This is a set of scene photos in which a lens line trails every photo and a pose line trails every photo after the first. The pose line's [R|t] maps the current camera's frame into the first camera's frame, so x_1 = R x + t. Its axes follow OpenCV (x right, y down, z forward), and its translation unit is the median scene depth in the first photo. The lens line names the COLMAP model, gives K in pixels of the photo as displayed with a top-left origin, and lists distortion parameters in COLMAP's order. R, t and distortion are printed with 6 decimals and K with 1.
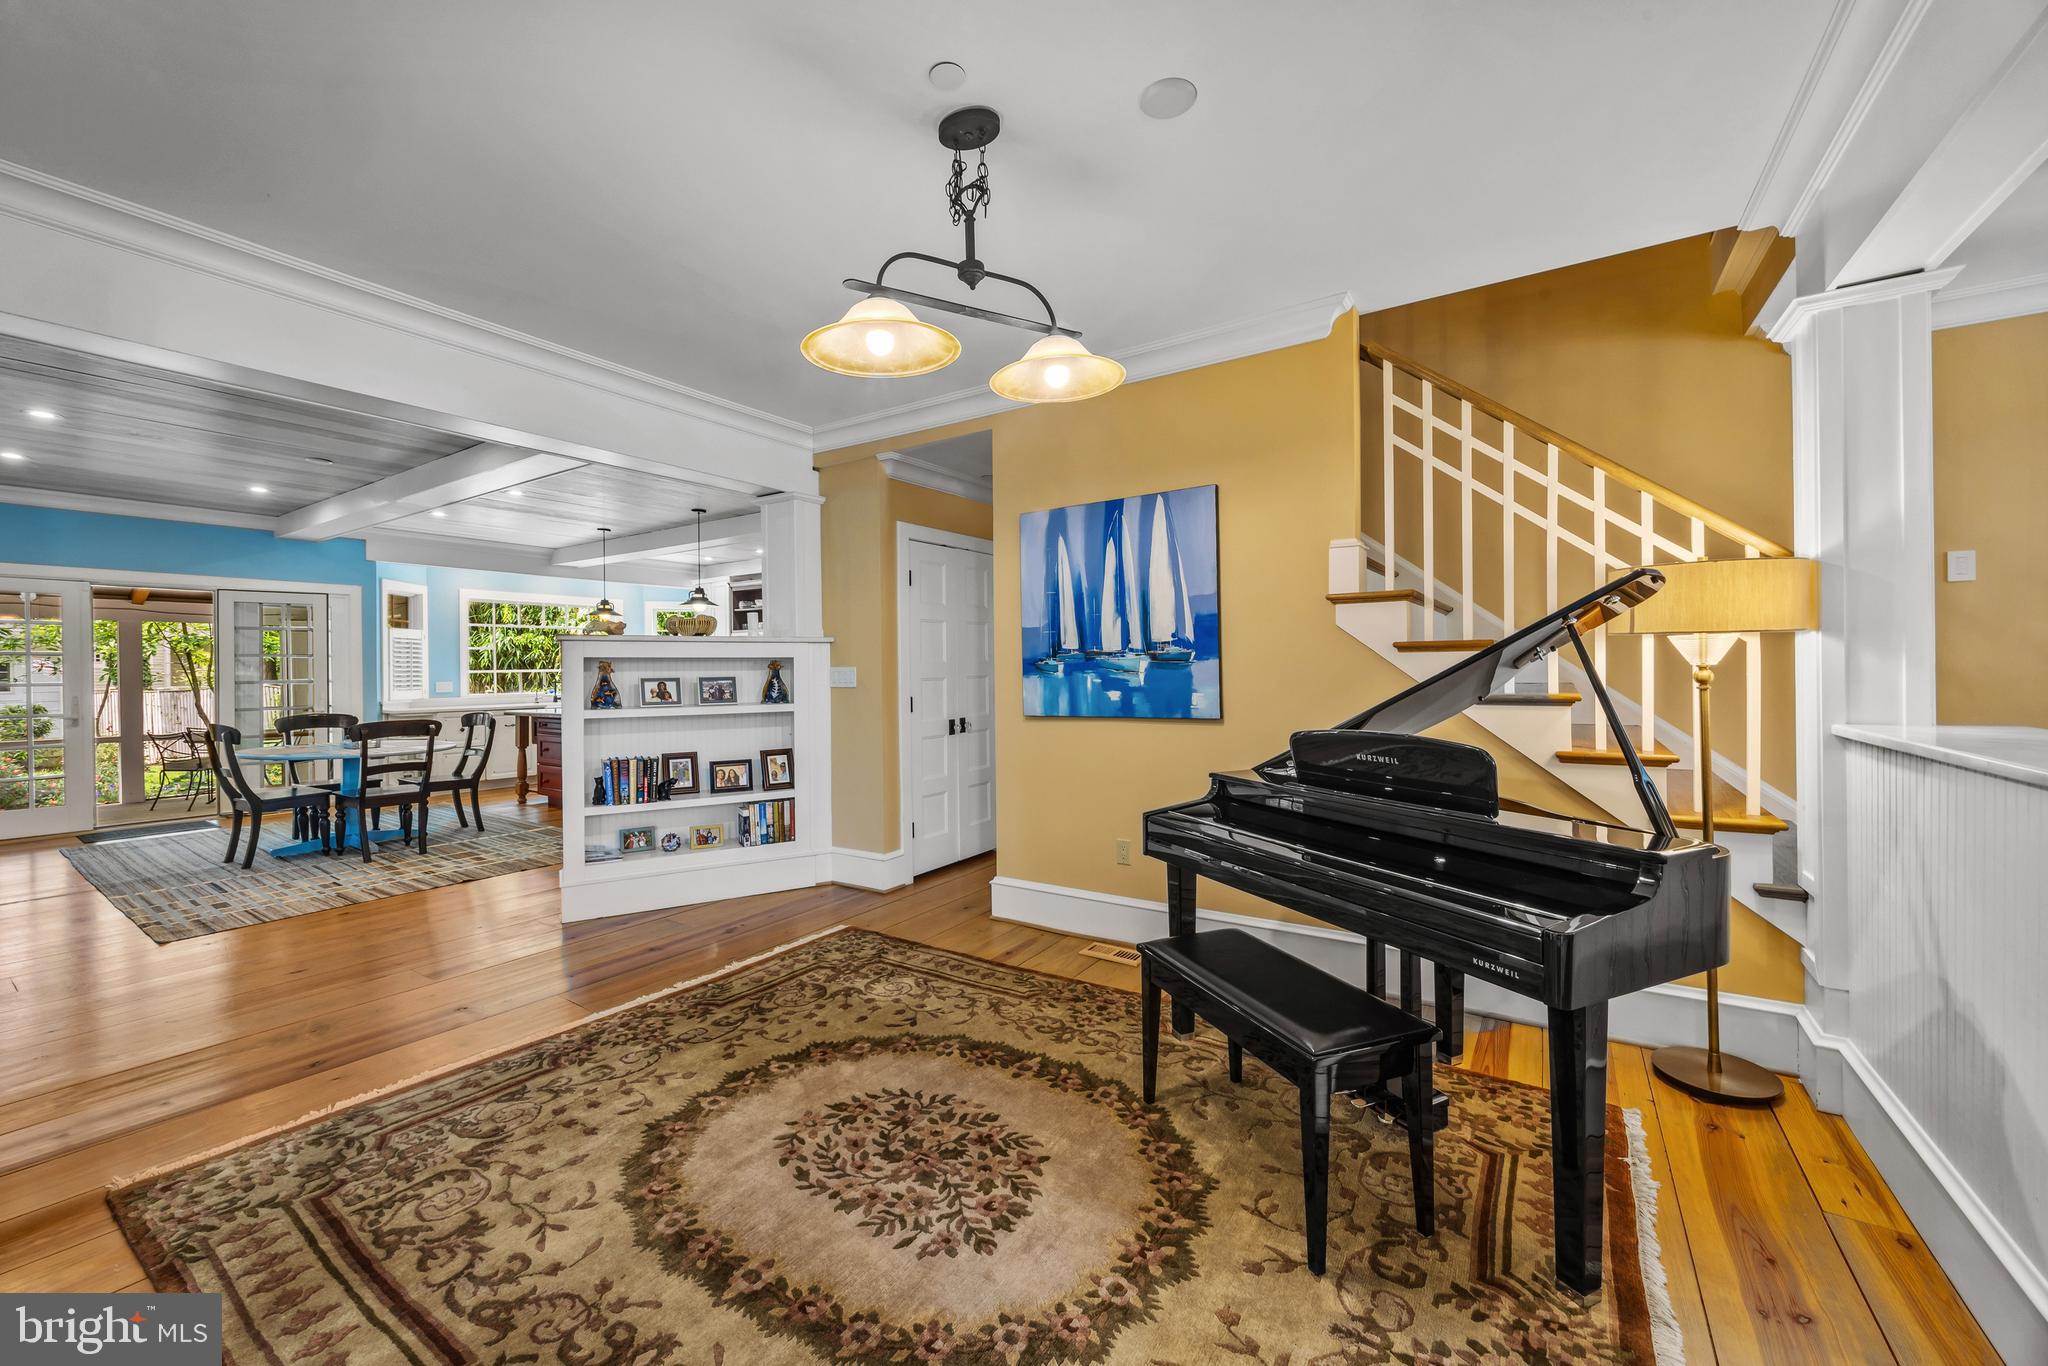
lens RADIAL K [[786.6, 0, 1018.7], [0, 786.6, 682.0], [0, 0, 1]] dist [0.000656, -0.000330]
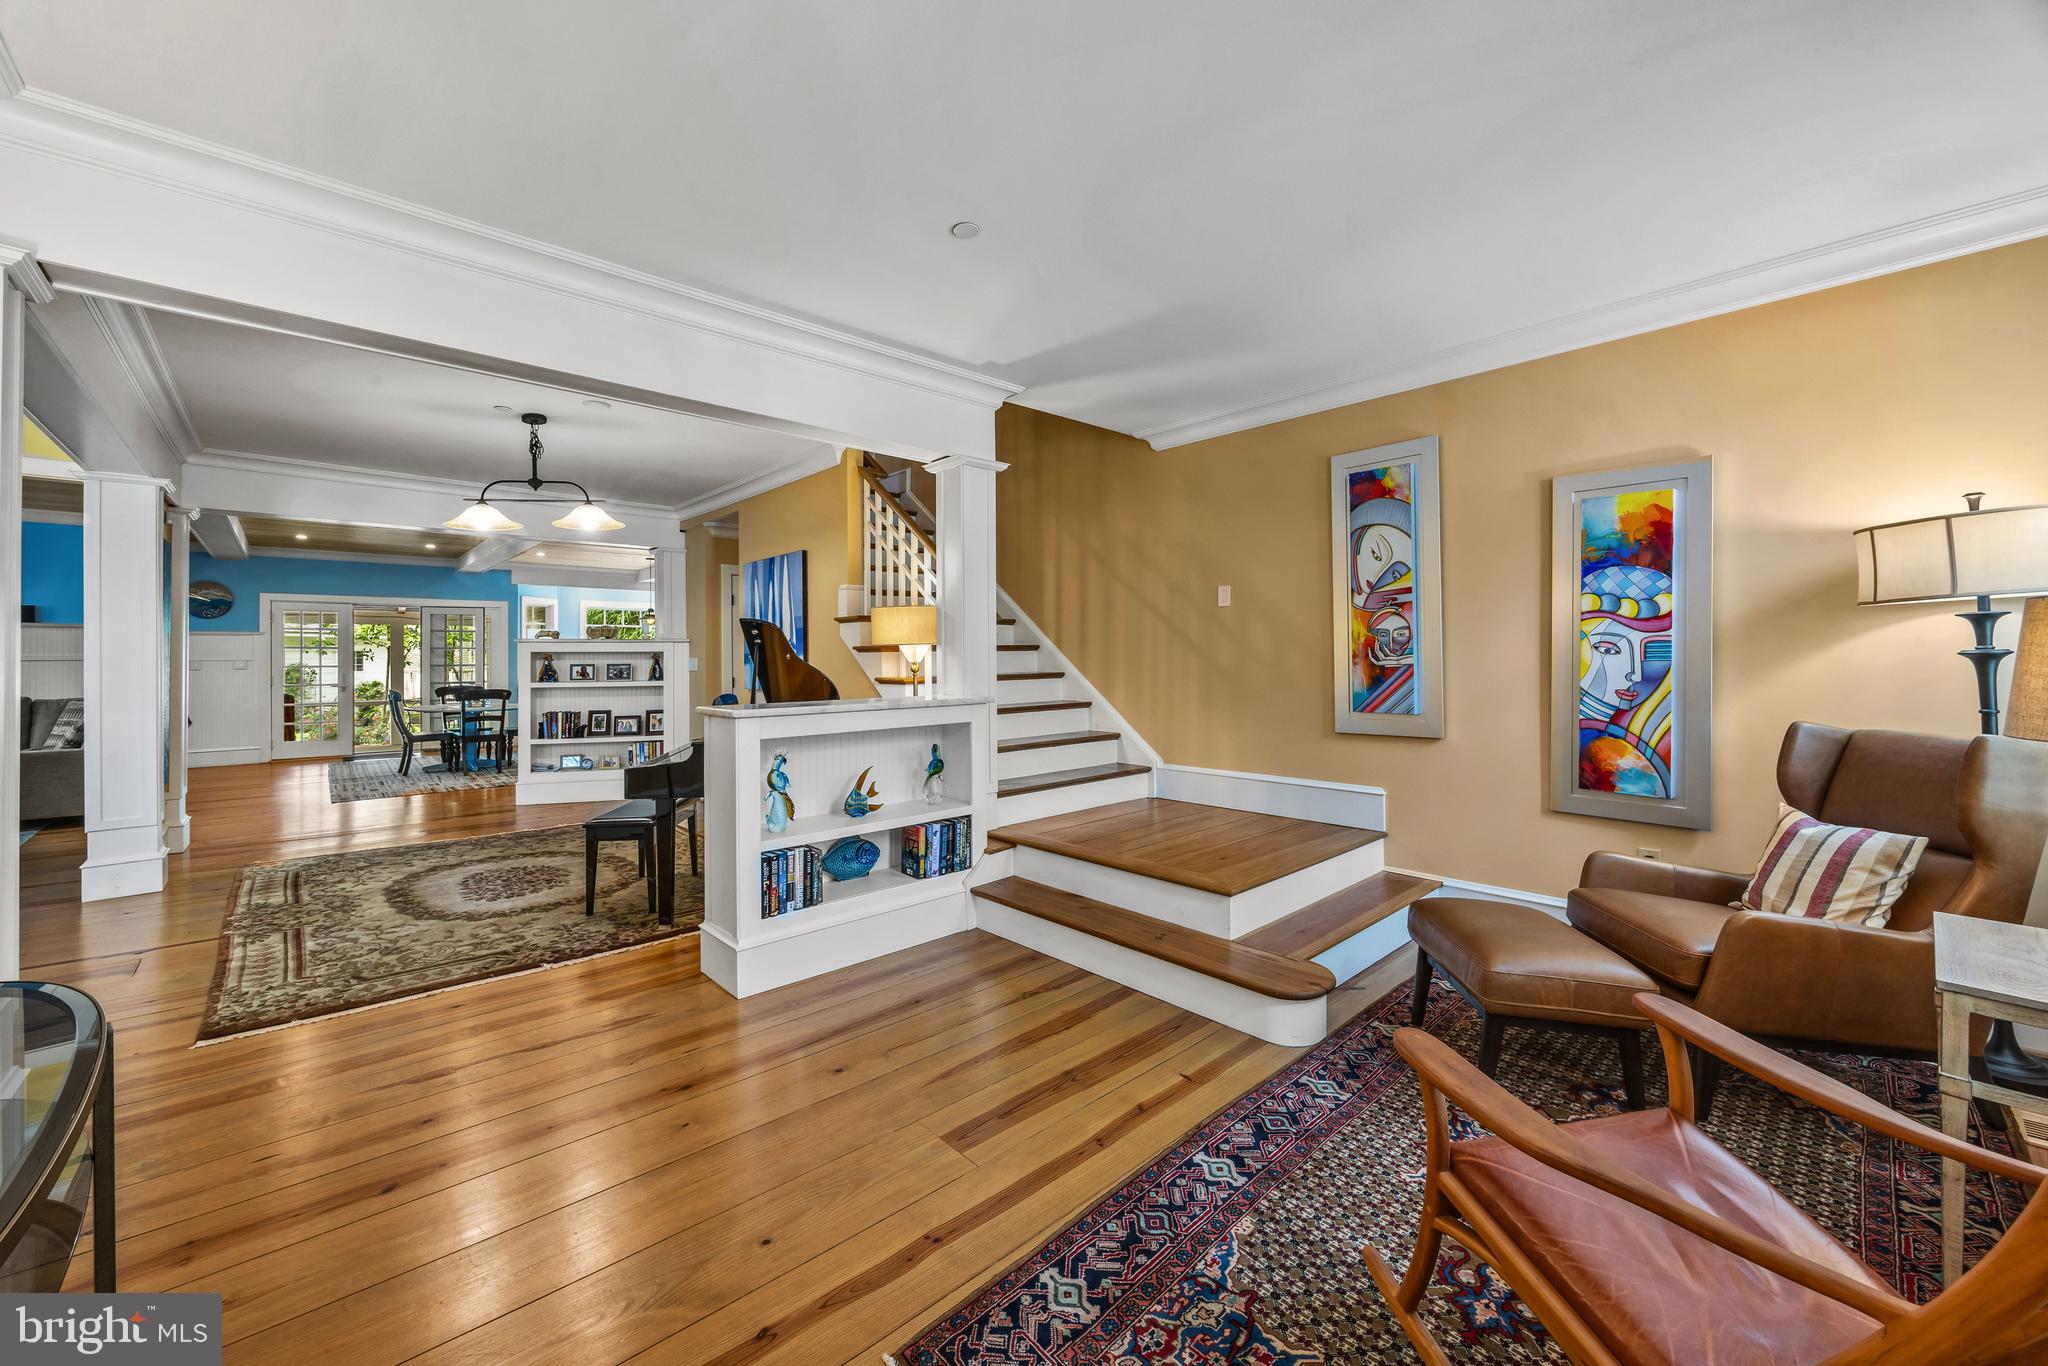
lens RADIAL K [[786.6, 0, 1032.3], [0, 786.6, 664.1], [0, 0, 1]] dist [0.000656, -0.000330]
pose [[0.972388, 0.007113, -0.233261, 0.822293], [-0.009046, 0.999933, -0.007218, -0.001935], [0.233194, 0.009129, 0.972387, -0.373683]]
